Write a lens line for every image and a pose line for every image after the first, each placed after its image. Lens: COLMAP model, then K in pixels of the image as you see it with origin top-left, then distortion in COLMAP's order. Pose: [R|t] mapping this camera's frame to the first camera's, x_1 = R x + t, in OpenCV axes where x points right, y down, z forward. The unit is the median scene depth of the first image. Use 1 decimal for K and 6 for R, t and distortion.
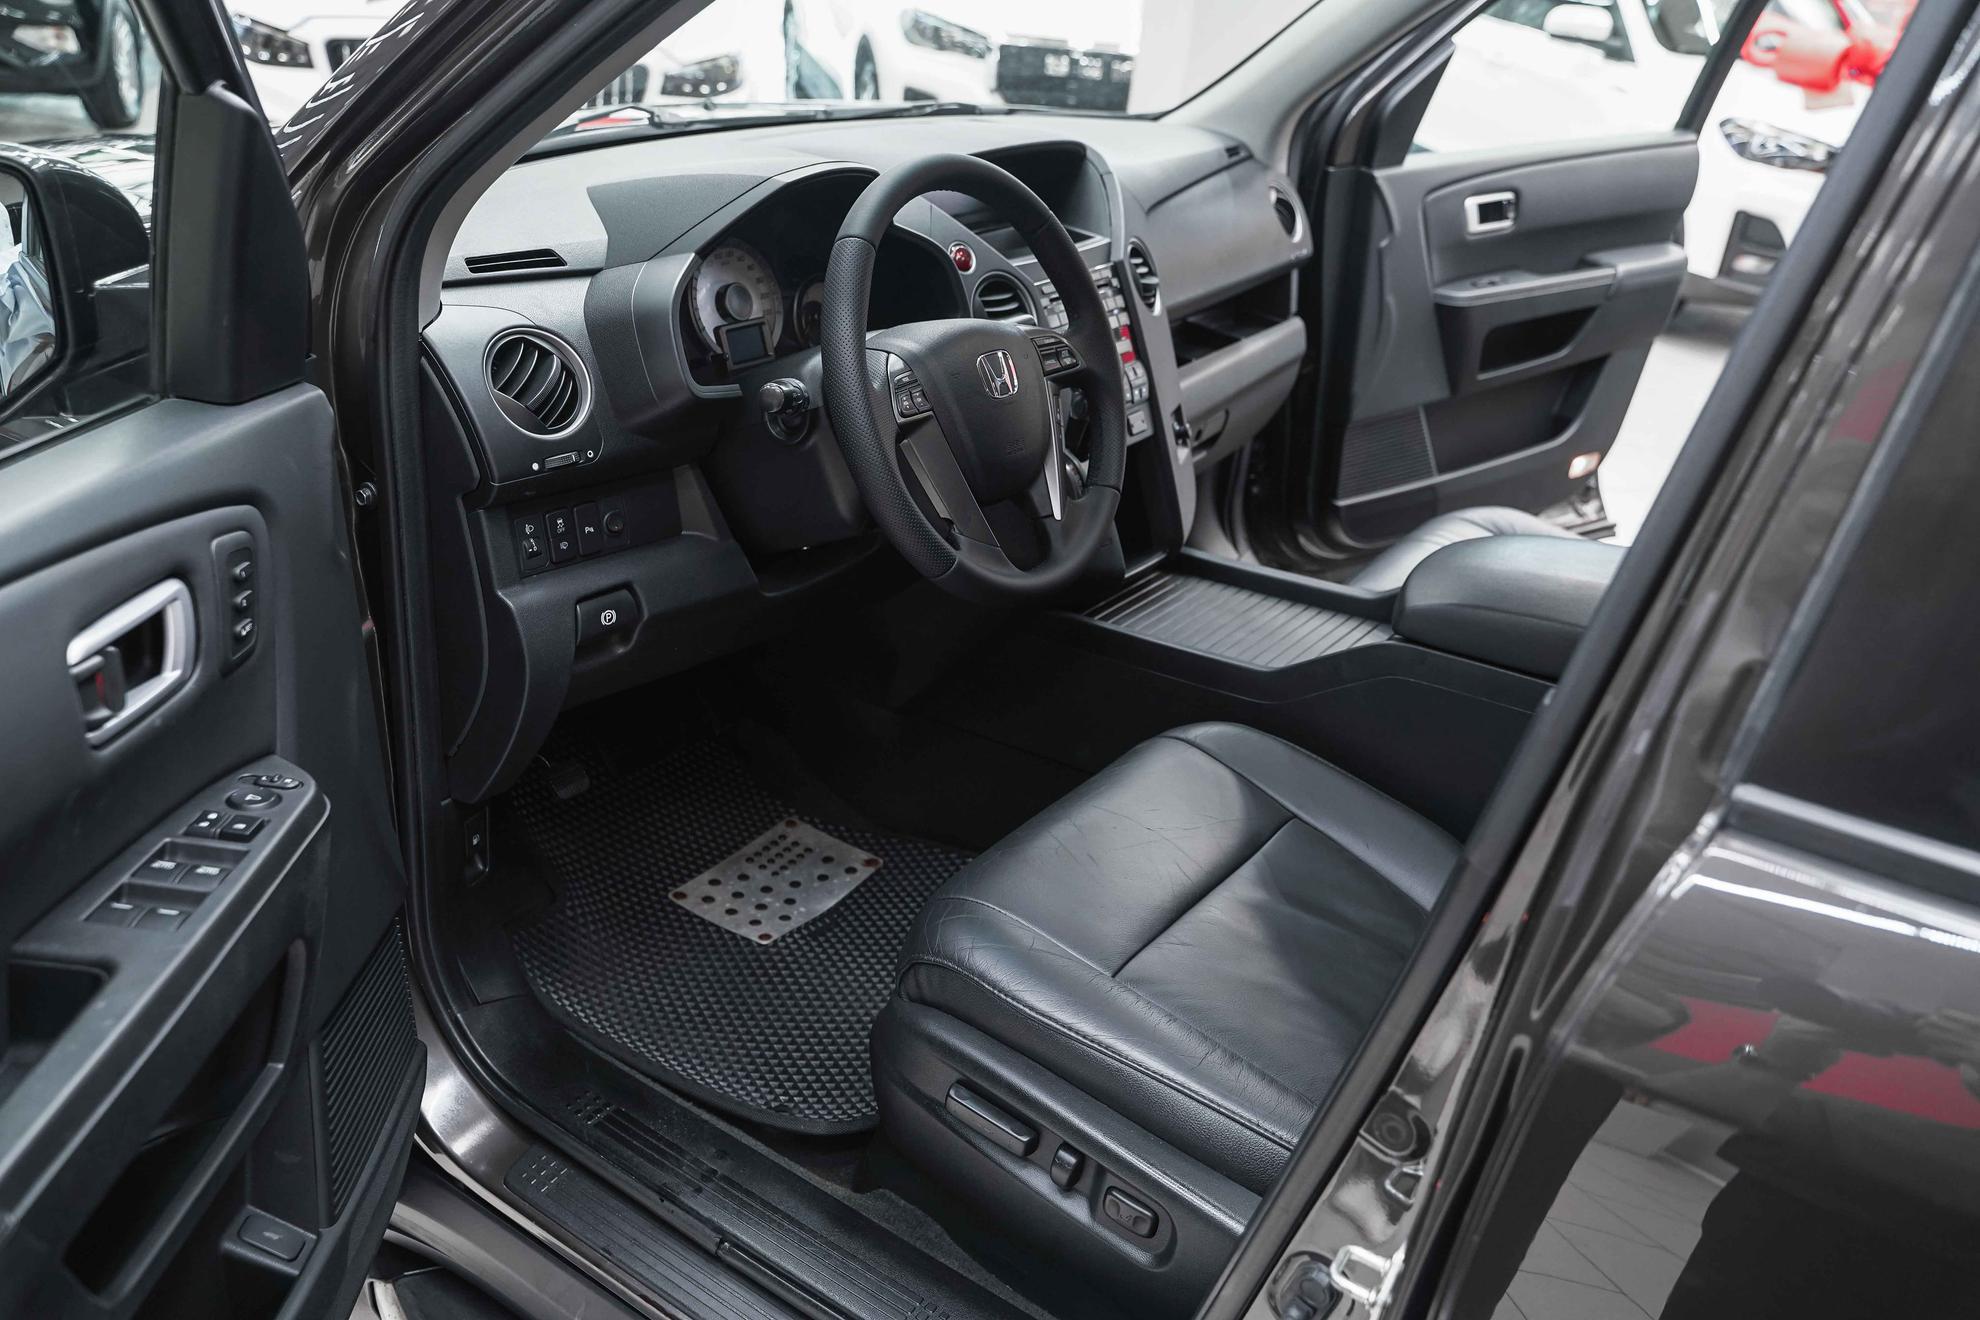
lens RADIAL K [[1563.0, 0, 994.3], [0, 1563.0, 662.2], [0, 0, 1]] dist [0.000082, -0.003225]
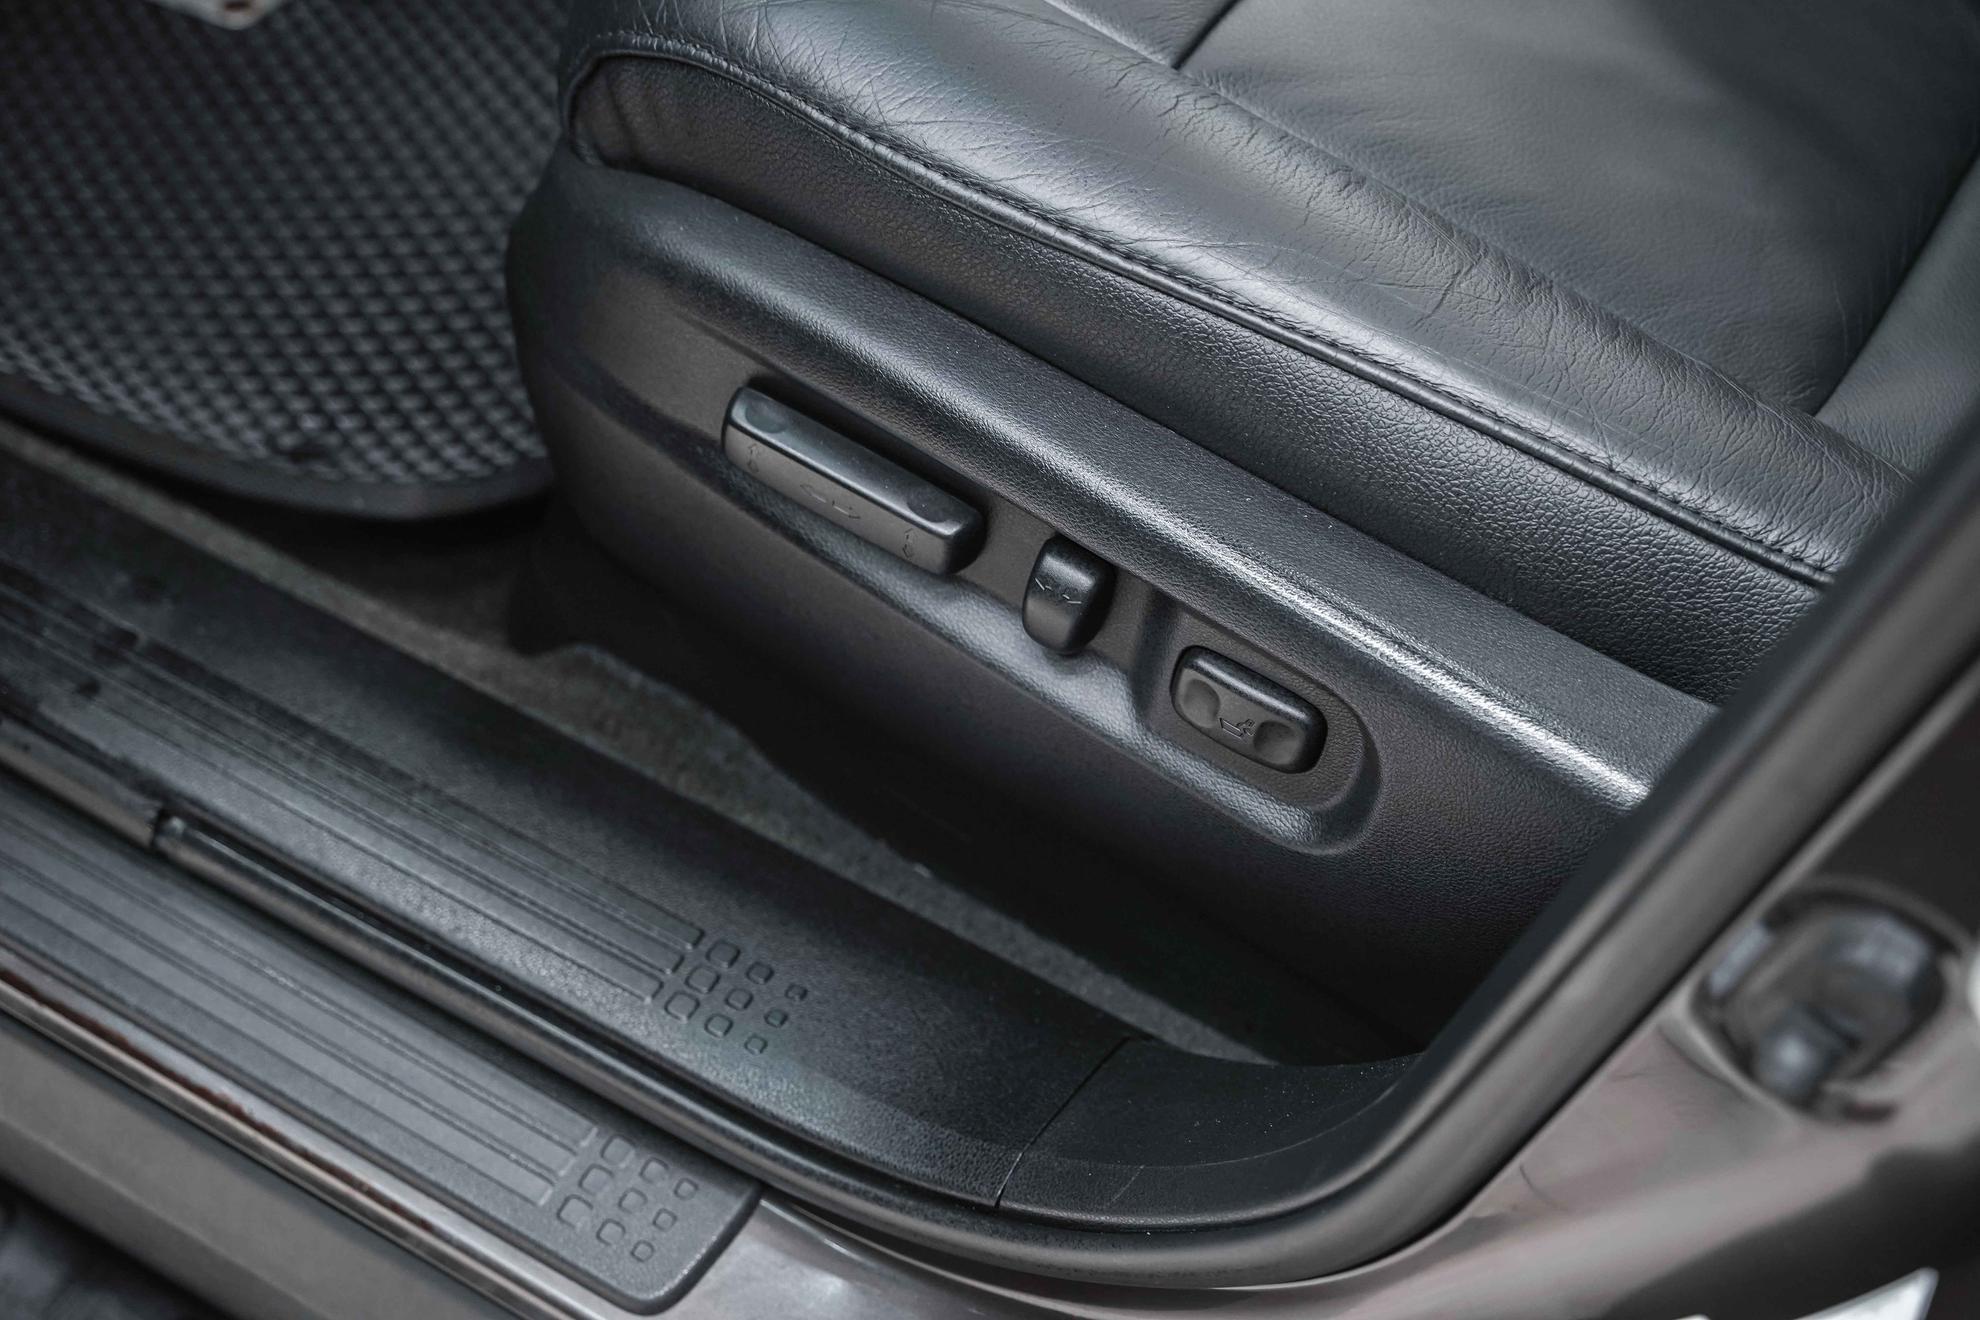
lens RADIAL K [[3014.5, 0, 993.0], [0, 3014.5, 659.8], [0, 0, 1]] dist [-0.007715, 0.000000]
pose [[0.997479, -0.060101, 0.037743, 0.001674], [0.040952, 0.921788, 0.385526, 0.062189], [-0.057962, -0.383008, 0.921925, 0.332400]]
